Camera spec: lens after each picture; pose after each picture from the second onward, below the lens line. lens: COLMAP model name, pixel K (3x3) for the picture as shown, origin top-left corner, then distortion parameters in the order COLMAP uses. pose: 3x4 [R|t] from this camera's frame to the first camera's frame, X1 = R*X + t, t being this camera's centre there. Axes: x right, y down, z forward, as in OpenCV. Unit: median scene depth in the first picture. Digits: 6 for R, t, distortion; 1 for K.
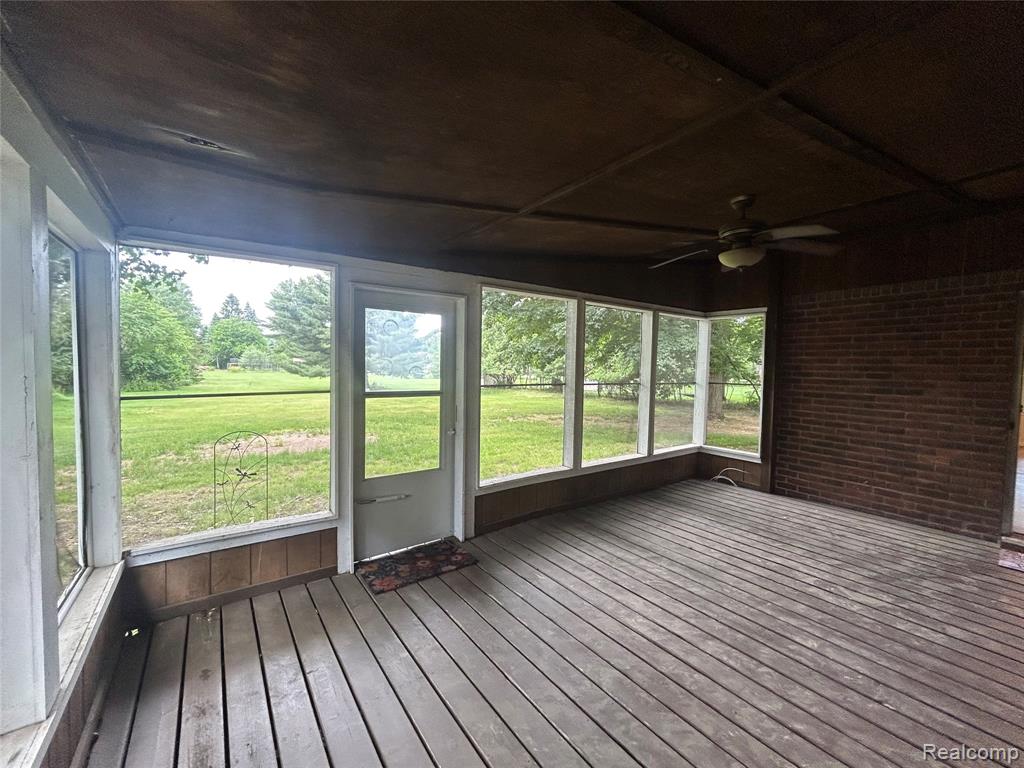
lens RADIAL K [[413.7, 0, 512.0], [0, 413.7, 384.0], [0, 0, 1]] dist [0.000720, 0.000031]
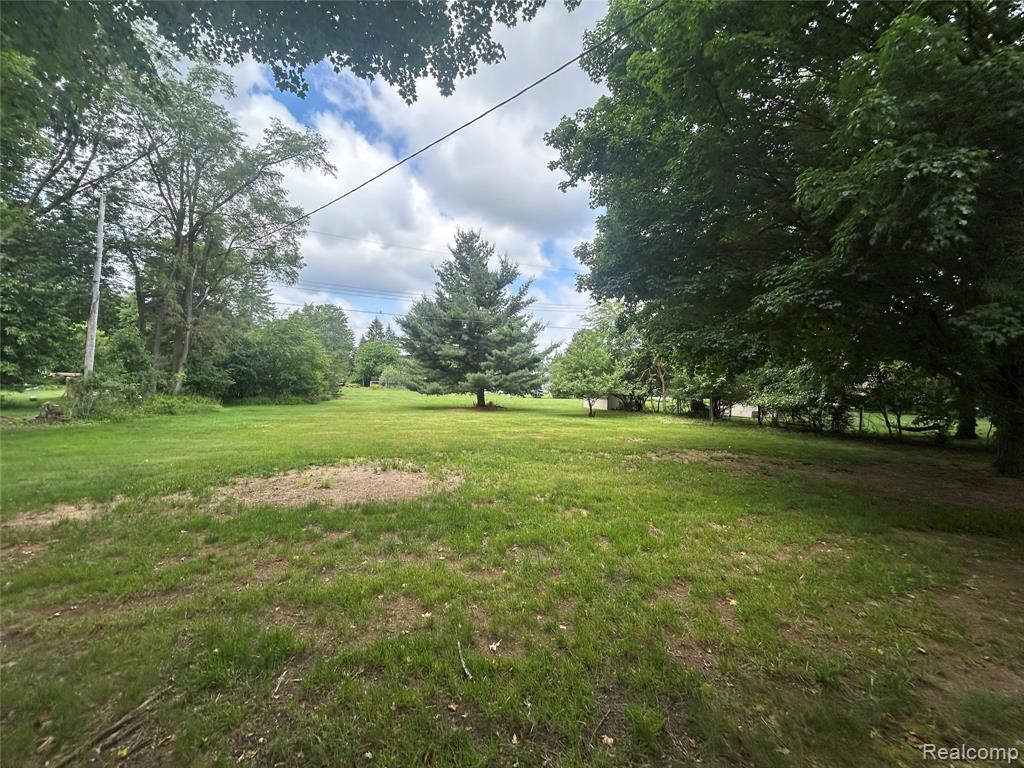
lens RADIAL K [[413.7, 0, 512.0], [0, 413.7, 384.0], [0, 0, 1]] dist [0.000720, 0.000031]
pose [[0.957669, 0.008811, -0.287738, -0.012669], [-0.023317, 0.998622, -0.047023, 0.000522], [0.286927, 0.051742, 0.956554, 0.108764]]
